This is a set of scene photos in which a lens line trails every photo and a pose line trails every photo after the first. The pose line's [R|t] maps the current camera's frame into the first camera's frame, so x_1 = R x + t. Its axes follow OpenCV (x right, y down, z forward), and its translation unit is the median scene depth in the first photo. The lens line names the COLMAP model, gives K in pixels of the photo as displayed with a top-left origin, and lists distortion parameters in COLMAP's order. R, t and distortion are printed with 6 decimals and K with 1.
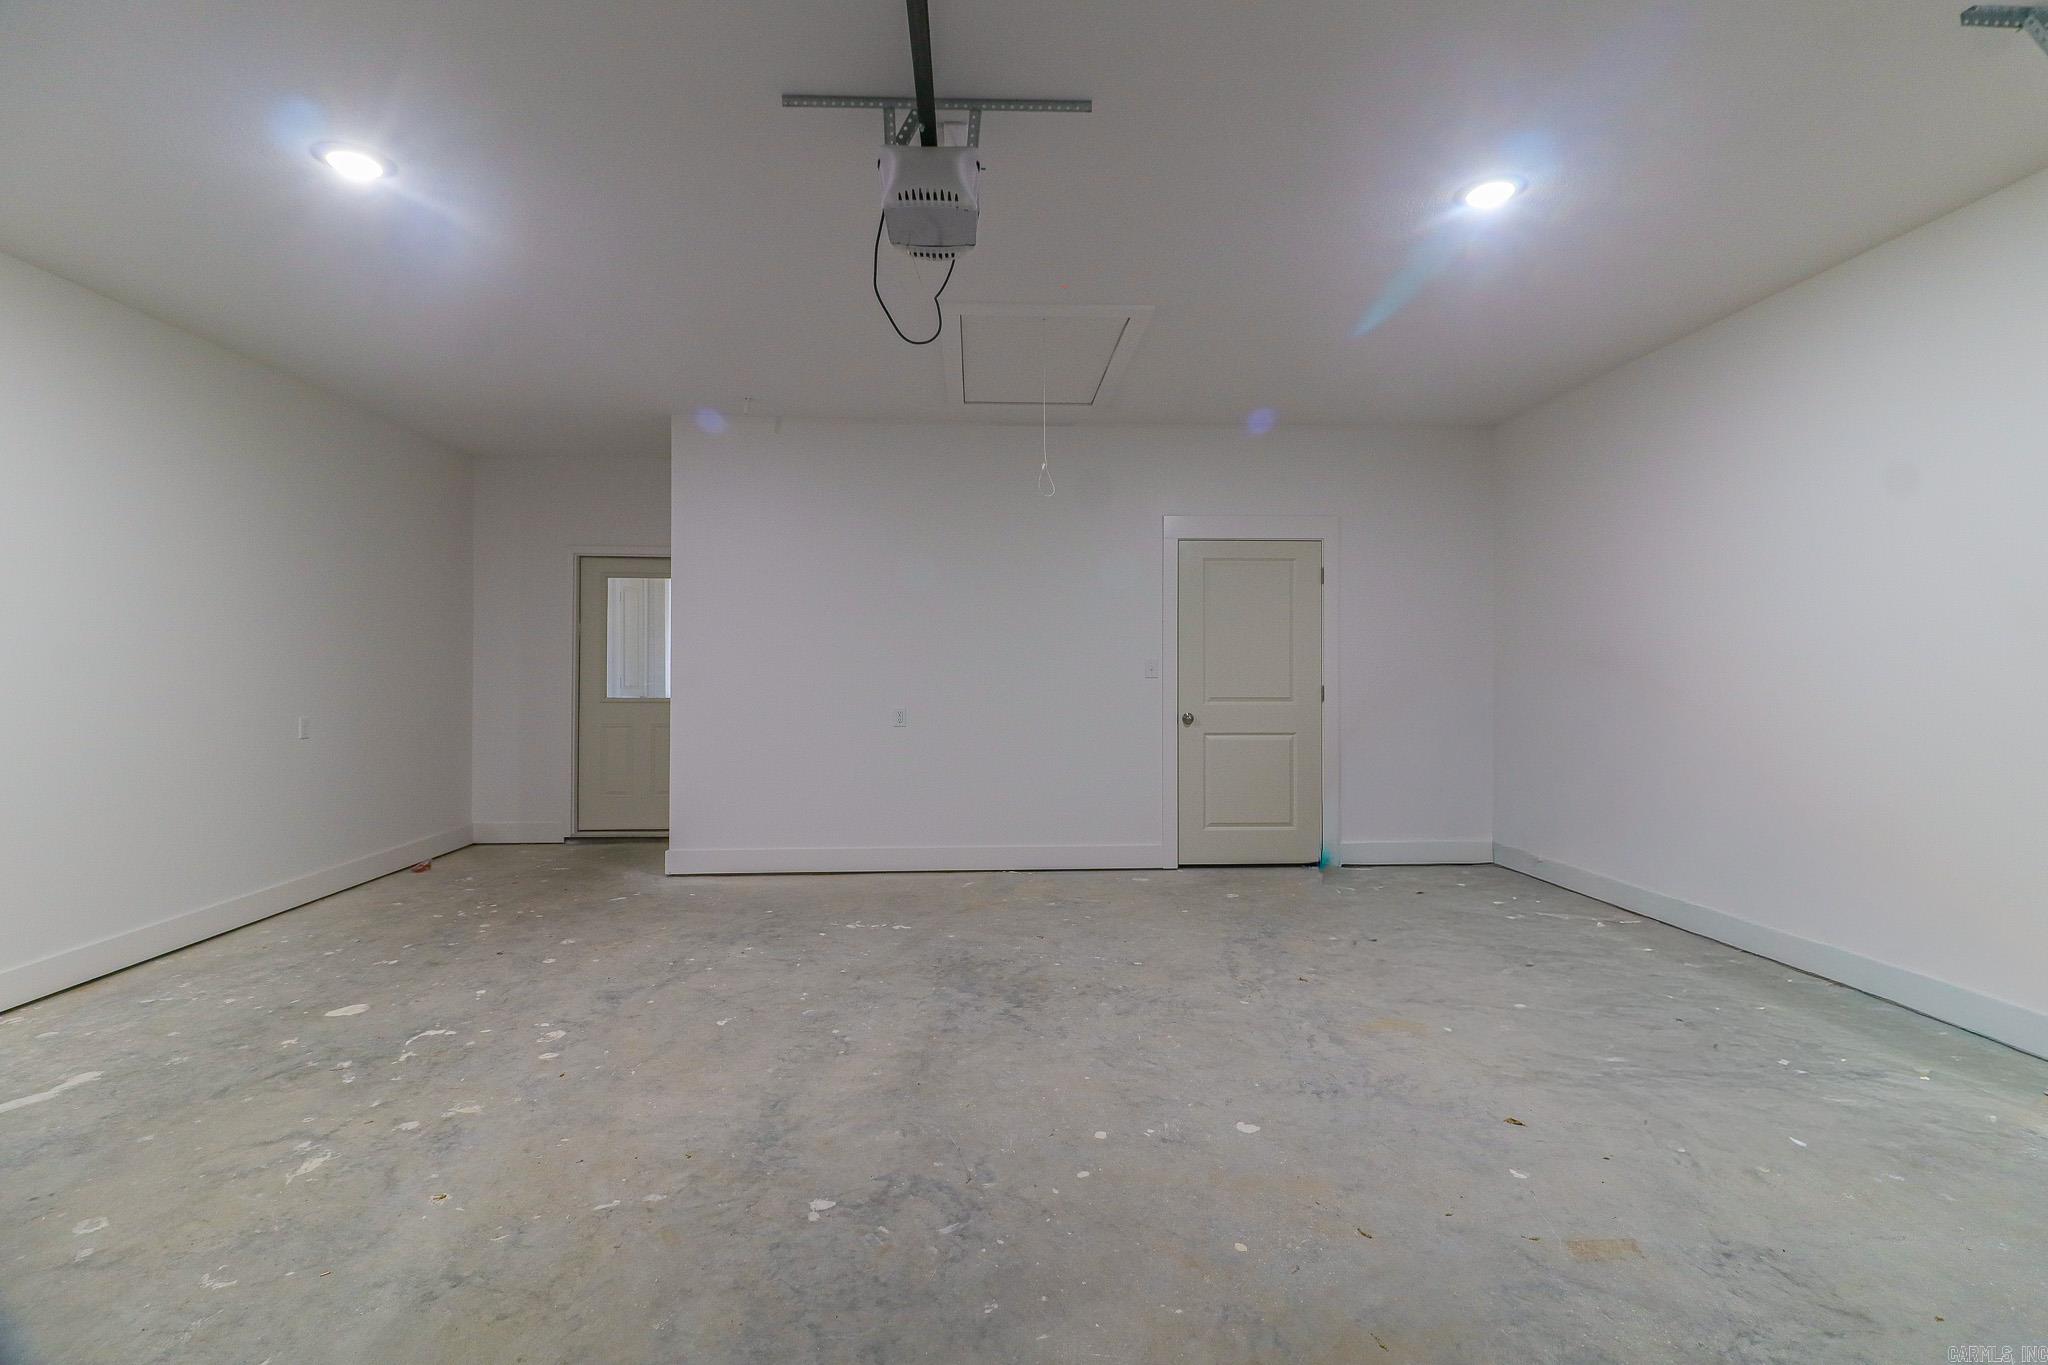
lens RADIAL K [[952.7, 0, 1024.6], [0, 952.7, 676.9], [0, 0, 1]] dist [0.014269, -0.009940]
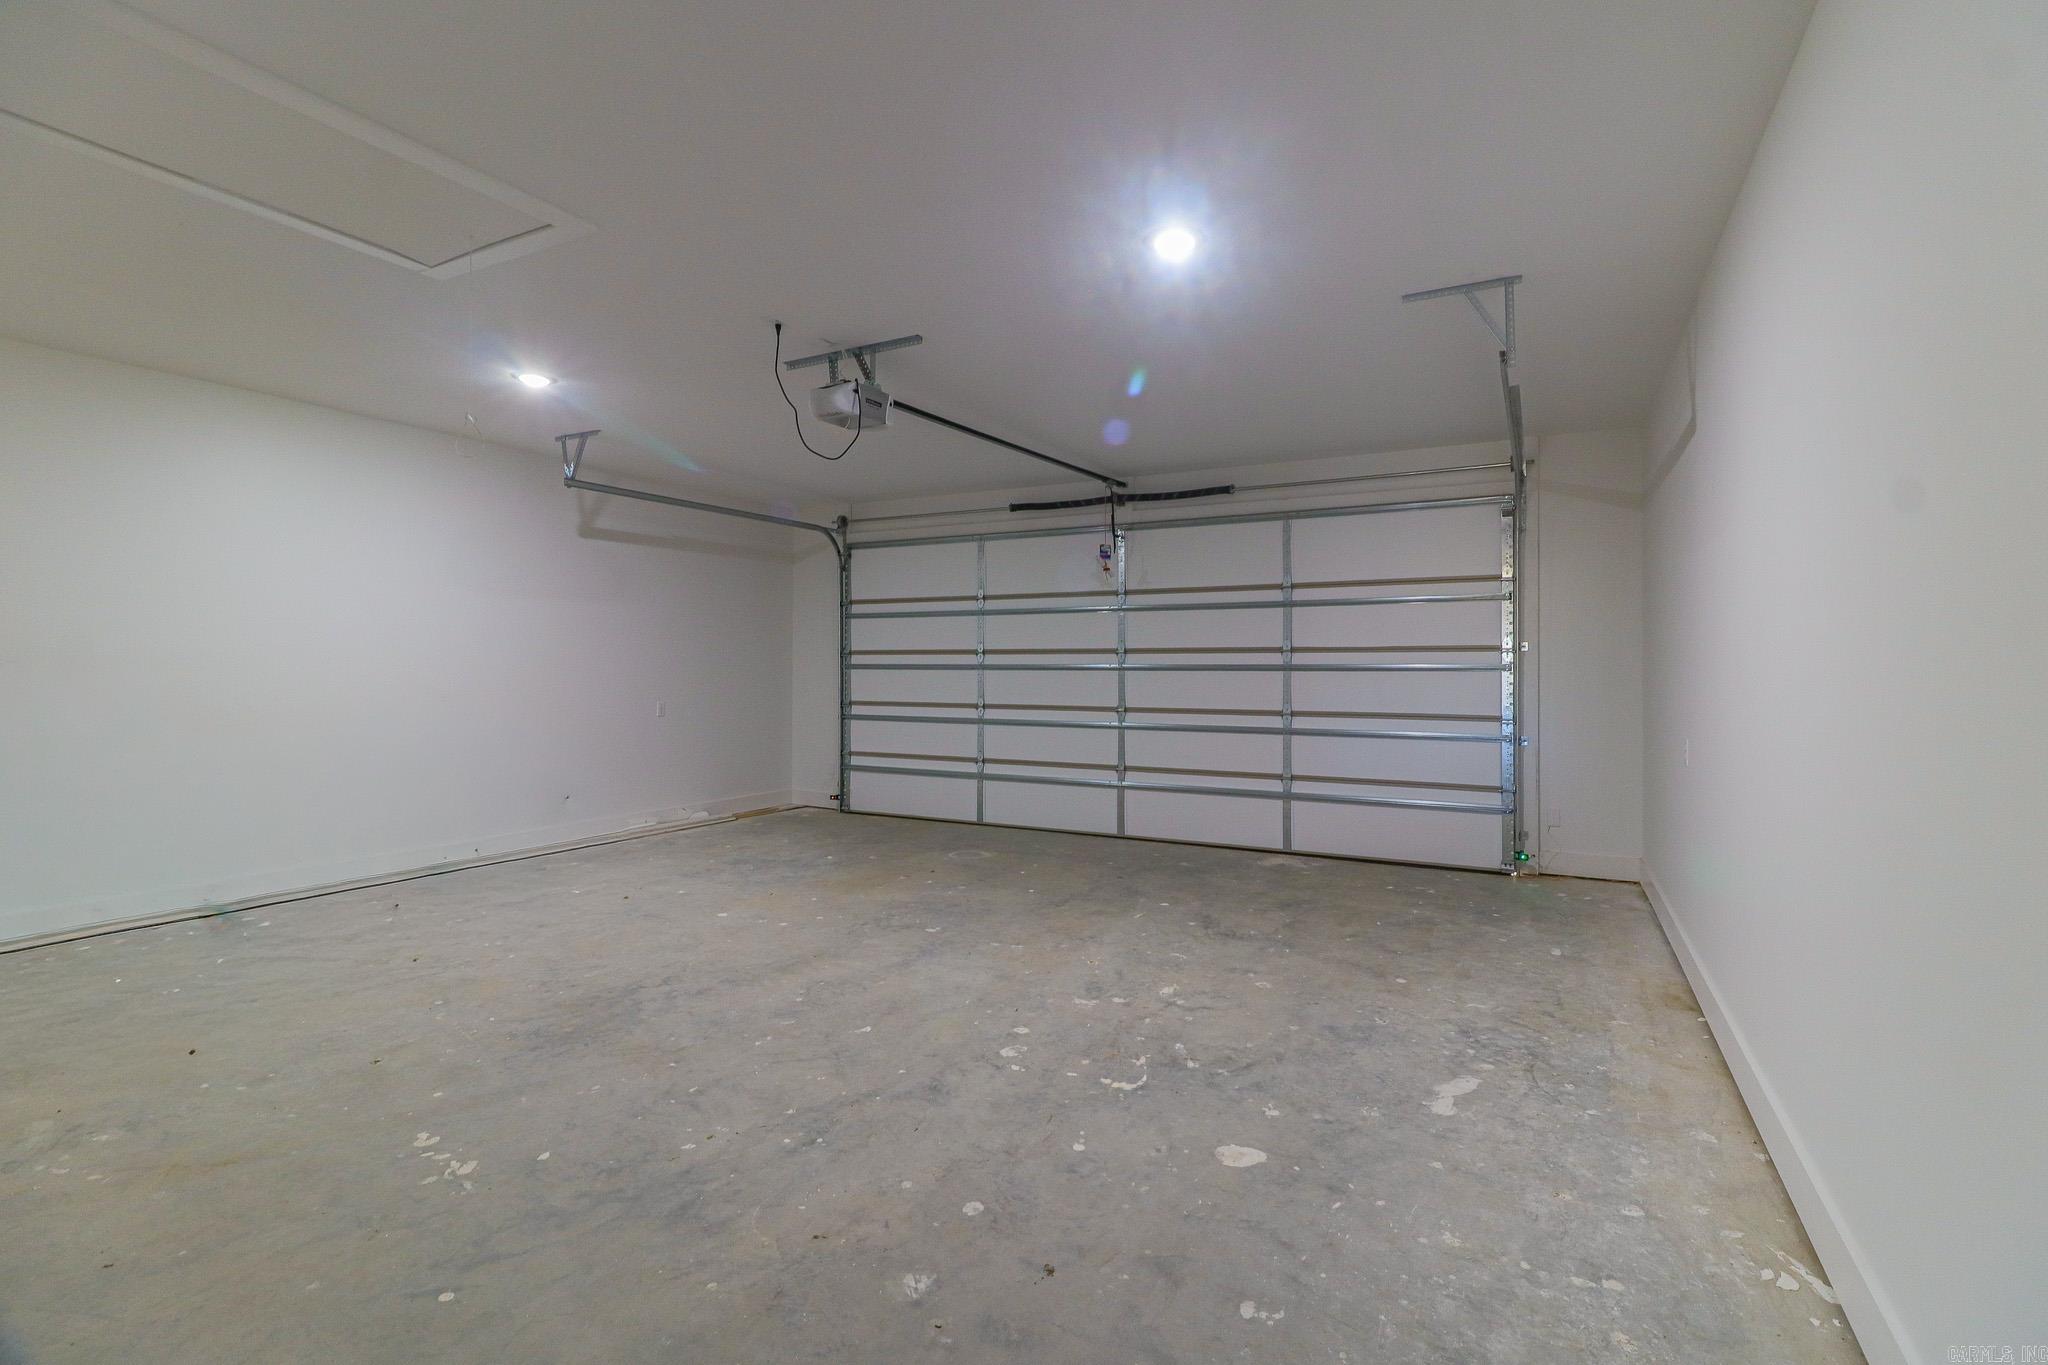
lens RADIAL K [[952.7, 0, 1025.2], [0, 952.7, 675.5], [0, 0, 1]] dist [0.014269, -0.009940]
pose [[-0.848368, -0.003575, 0.529395, -1.063408], [0.002741, 0.999934, 0.011145, -0.020137], [-0.529400, 0.010906, -0.848302, 1.894416]]
